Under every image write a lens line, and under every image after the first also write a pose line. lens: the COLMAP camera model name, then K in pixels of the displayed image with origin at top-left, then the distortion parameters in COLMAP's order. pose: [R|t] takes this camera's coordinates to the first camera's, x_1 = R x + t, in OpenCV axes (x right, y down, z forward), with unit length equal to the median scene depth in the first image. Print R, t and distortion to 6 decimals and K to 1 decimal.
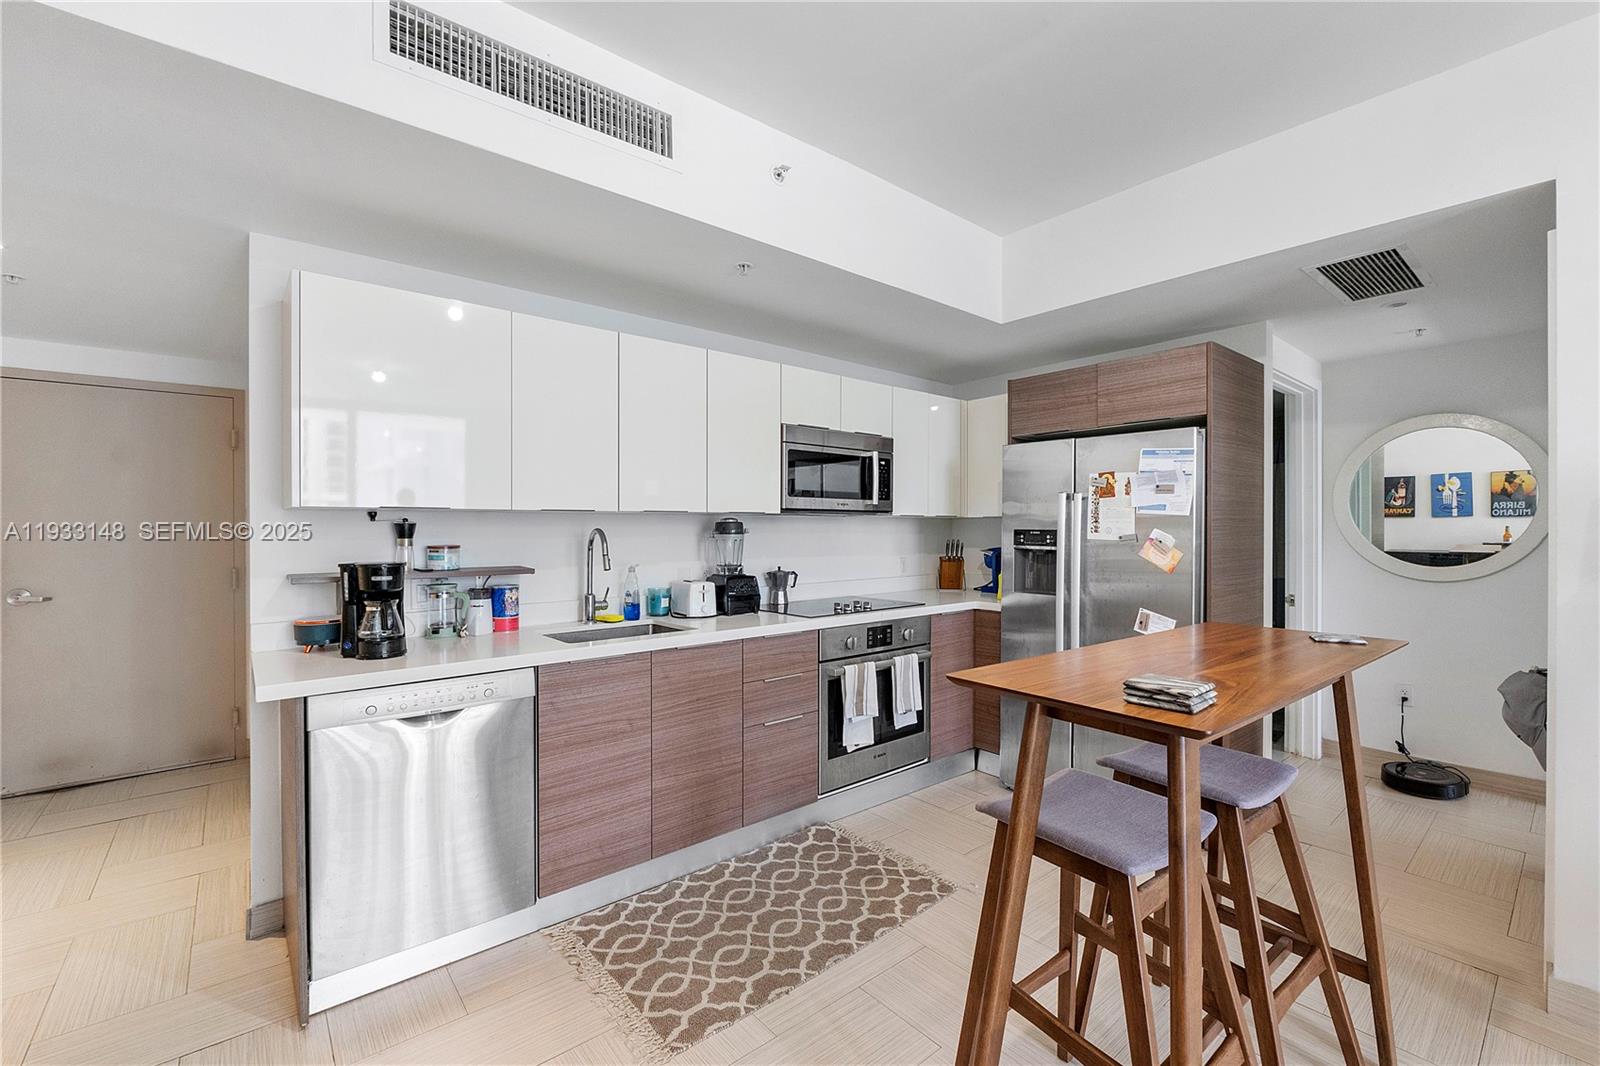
lens RADIAL K [[674.4, 0, 794.2], [0, 674.4, 528.4], [0, 0, 1]] dist [-0.008865, 0.000862]
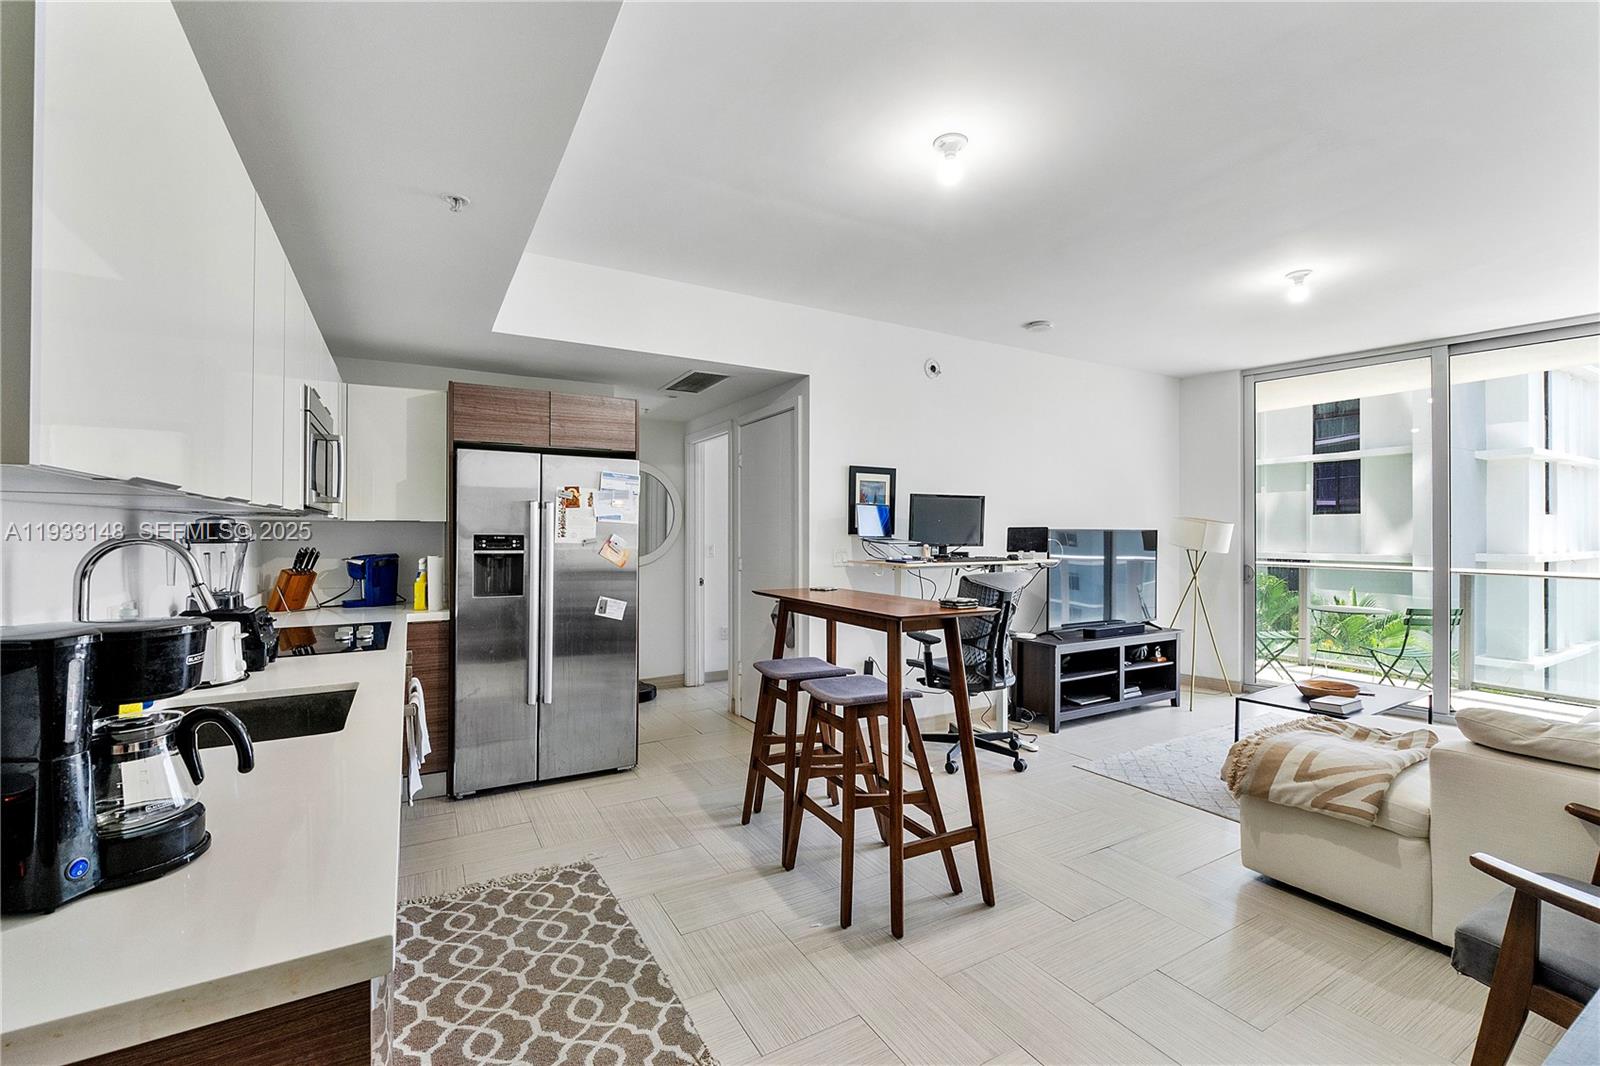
lens RADIAL K [[674.4, 0, 806.8], [0, 674.4, 530.1], [0, 0, 1]] dist [-0.008865, 0.000862]
pose [[0.169916, 0.003351, 0.985453, -0.734962], [-0.000374, 0.999994, -0.003336, -0.002648], [-0.985458, 0.000198, 0.169916, 0.437856]]
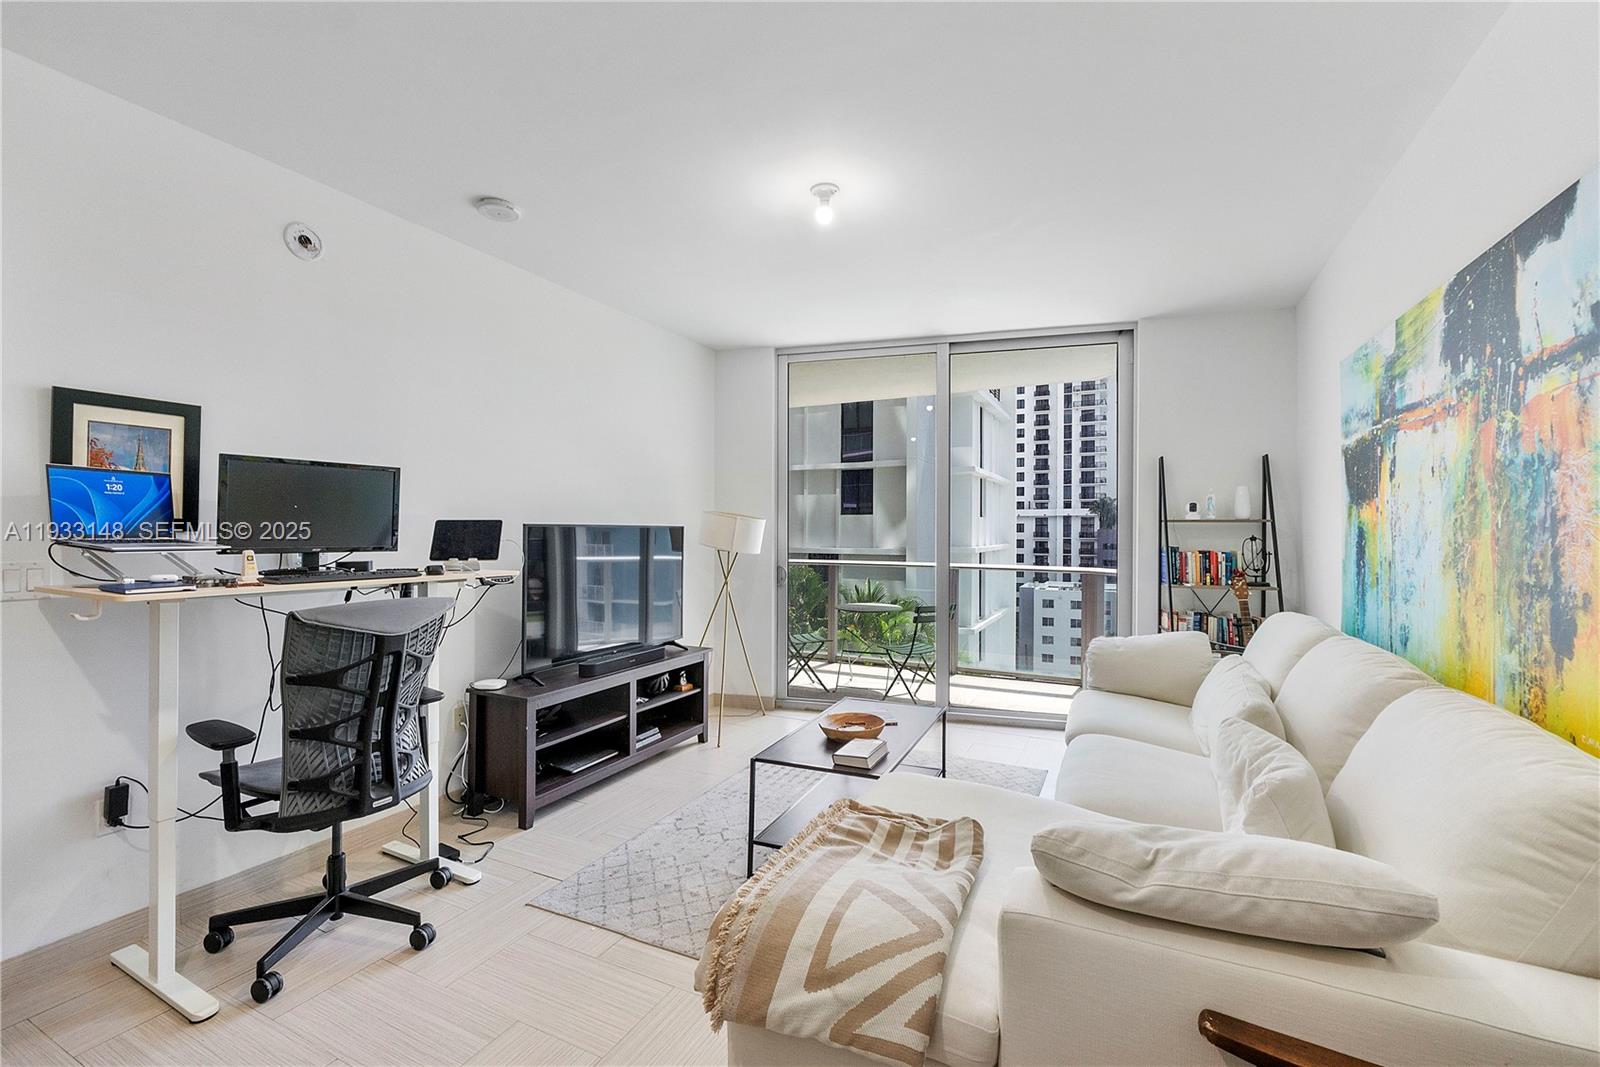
lens RADIAL K [[674.4, 0, 802.8], [0, 674.4, 532.8], [0, 0, 1]] dist [-0.008865, 0.000862]
pose [[-0.406298, -0.004417, 0.913730, -0.195306], [-0.002413, 0.999990, 0.003761, -0.001442], [-0.913737, -0.000677, -0.406305, 0.154701]]
